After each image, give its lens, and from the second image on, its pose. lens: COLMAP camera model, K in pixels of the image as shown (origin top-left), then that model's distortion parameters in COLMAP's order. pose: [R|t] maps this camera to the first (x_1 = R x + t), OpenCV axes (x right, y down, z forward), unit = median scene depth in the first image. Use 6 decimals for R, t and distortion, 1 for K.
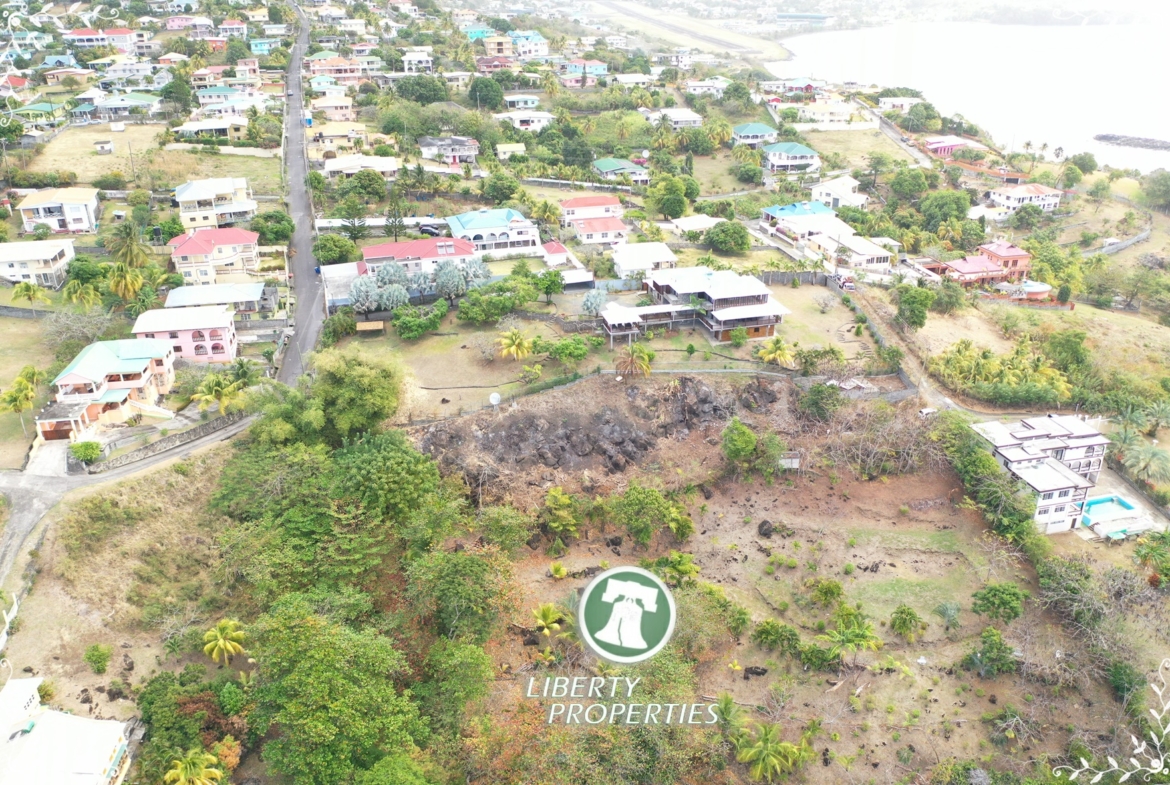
lens RADIAL K [[921.4, 0, 585.0], [0, 921.4, 389.1], [0, 0, 1]] dist [0.002245, -0.004028]
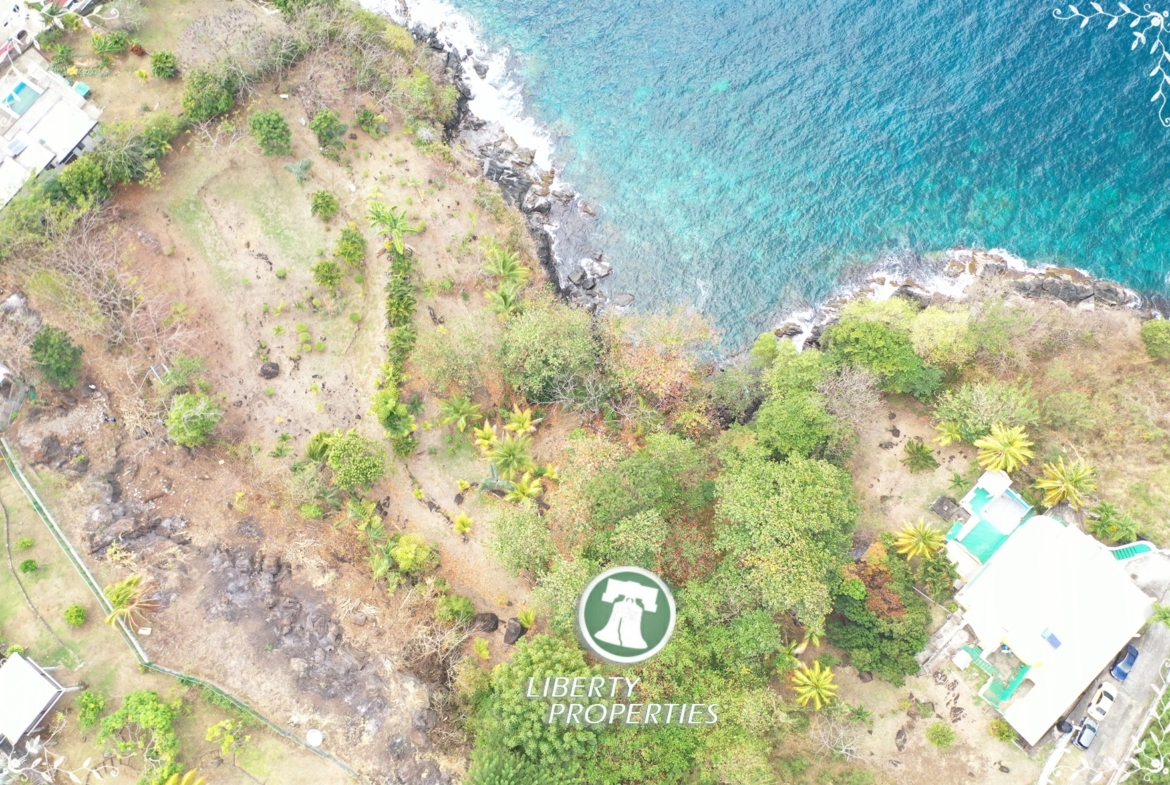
lens RADIAL K [[931.8, 0, 585.4], [0, 931.8, 395.9], [0, 0, 1]] dist [0.007664, 0.004090]
pose [[-0.640314, -0.734399, 0.225069, -0.171117], [0.375734, -0.043905, 0.925687, -0.455573], [-0.669942, 0.677296, 0.304052, 0.472628]]
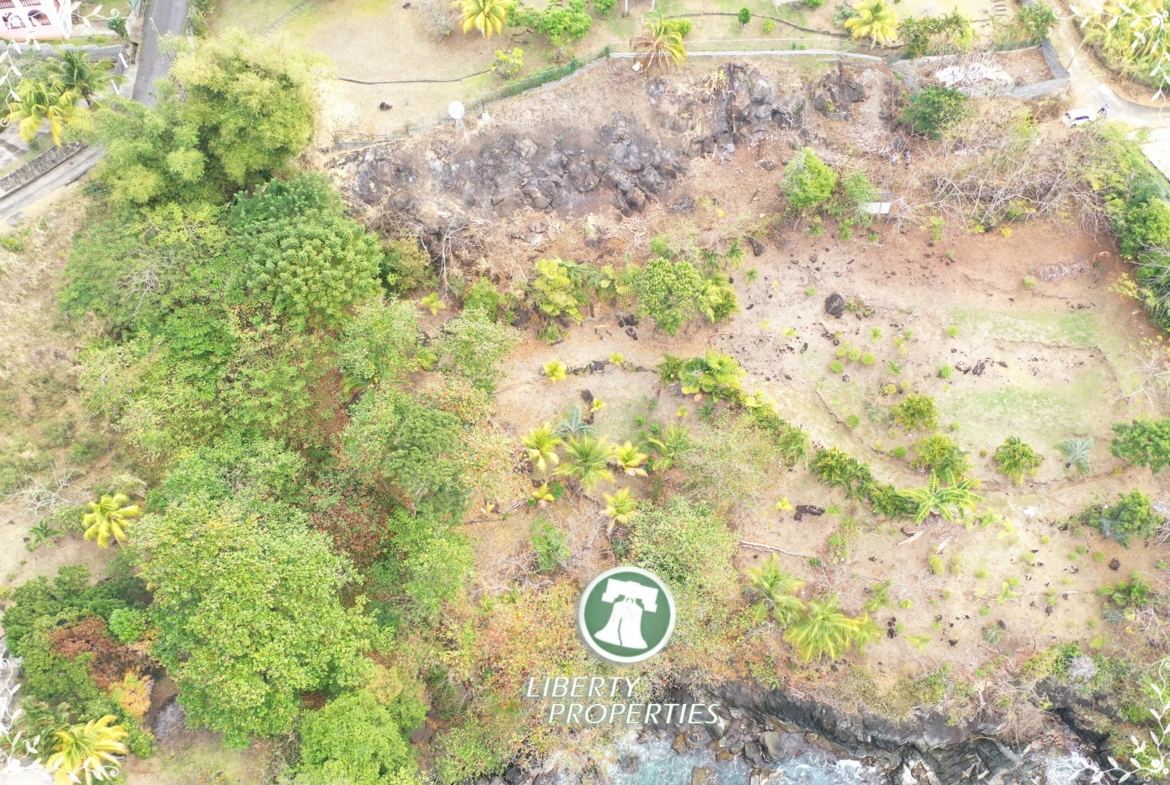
lens RADIAL K [[921.4, 0, 585.0], [0, 921.4, 389.1], [0, 0, 1]] dist [0.002245, -0.004028]
pose [[0.999943, -0.009212, 0.005325, -0.007252], [0.005571, 0.879634, 0.475618, -0.119672], [-0.009066, -0.475561, 0.879636, 0.271854]]
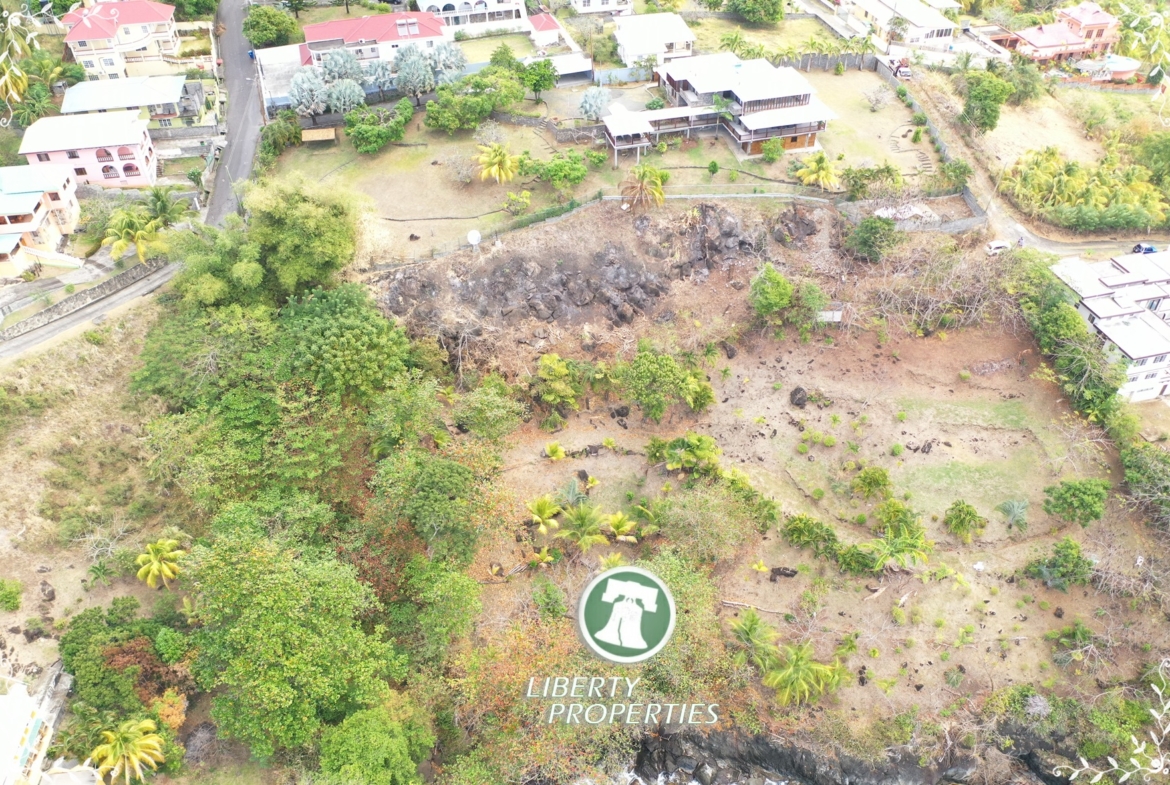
lens RADIAL K [[921.4, 0, 585.0], [0, 921.4, 389.1], [0, 0, 1]] dist [0.002245, -0.004028]
pose [[0.999953, -0.008163, 0.005310, -0.004307], [0.006429, 0.962946, 0.269618, -0.072373], [-0.007315, -0.269571, 0.962953, 0.158587]]
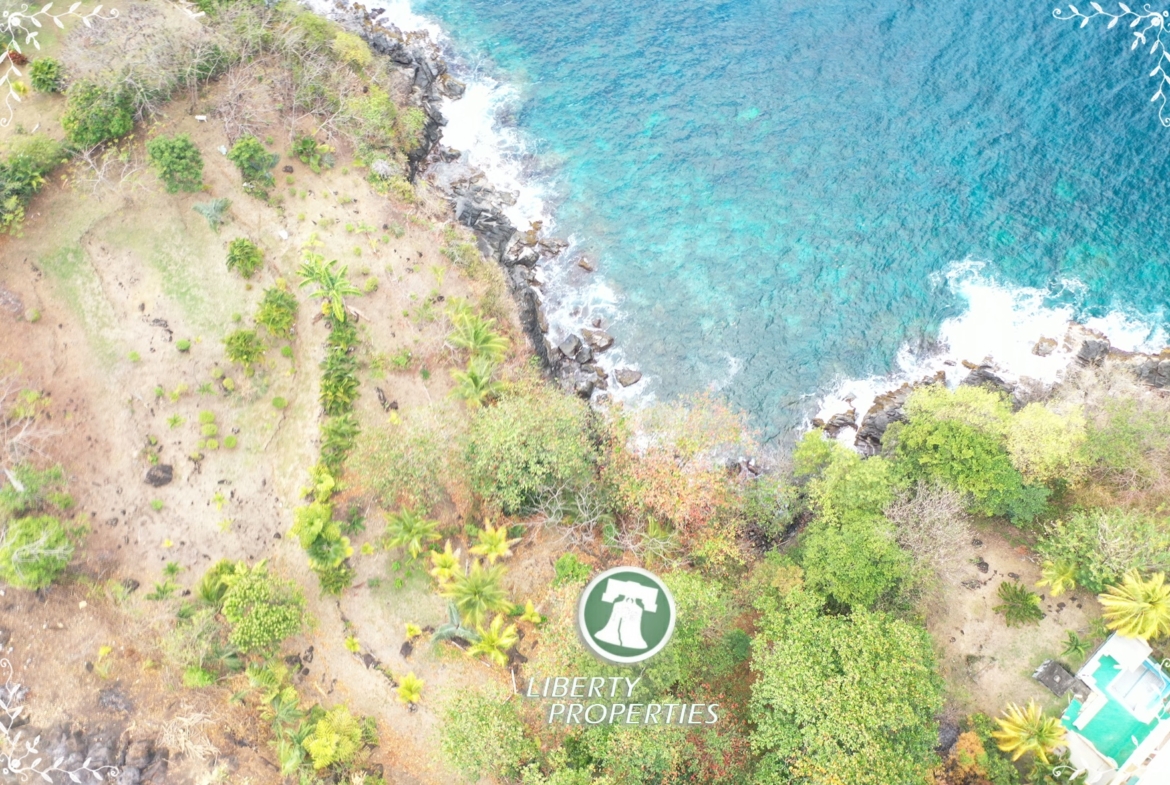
lens RADIAL K [[926.4, 0, 584.7], [0, 926.4, 397.9], [0, 0, 1]] dist [0.005793, -0.004156]
pose [[-0.629274, -0.738144, 0.243225, -0.092076], [0.374789, -0.014055, 0.927003, -0.285931], [-0.680843, 0.674497, 0.285493, 0.487549]]
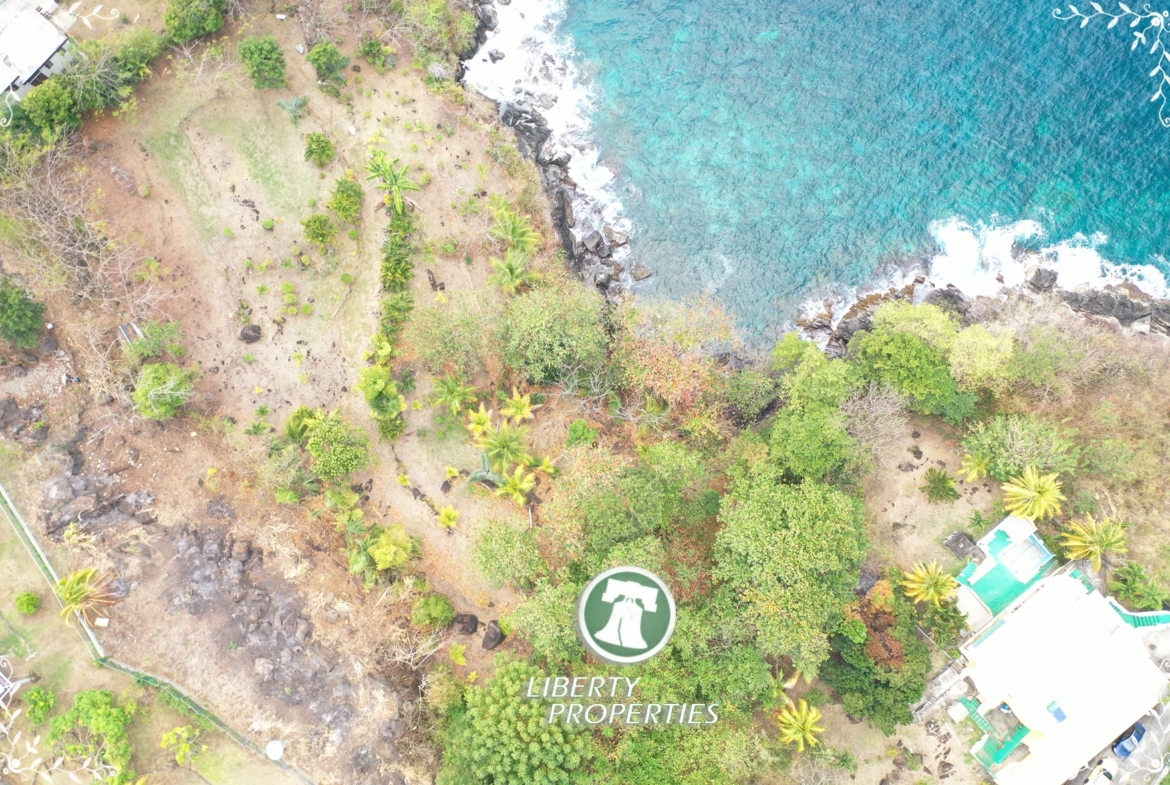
lens RADIAL K [[931.8, 0, 585.4], [0, 931.8, 395.9], [0, 0, 1]] dist [0.007664, 0.004090]
pose [[-0.573557, -0.808999, 0.128658, -0.095509], [0.388537, -0.130397, 0.912160, -0.398054], [-0.721160, 0.573164, 0.389116, 0.435842]]
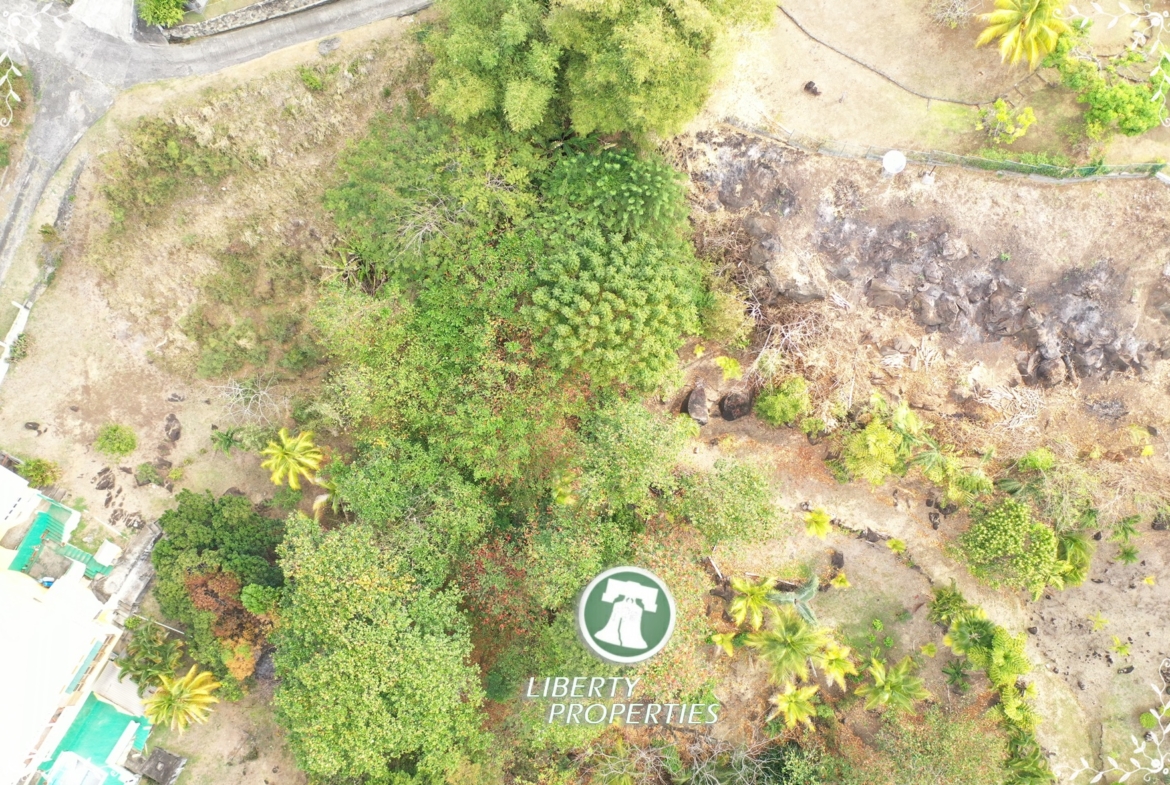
lens RADIAL K [[931.8, 0, 585.4], [0, 931.8, 395.9], [0, 0, 1]] dist [0.007664, 0.004090]
pose [[0.847068, 0.513548, -0.136911, -0.095109], [-0.215572, 0.567439, 0.794696, -0.244951], [0.485803, -0.643647, 0.591366, 0.506329]]
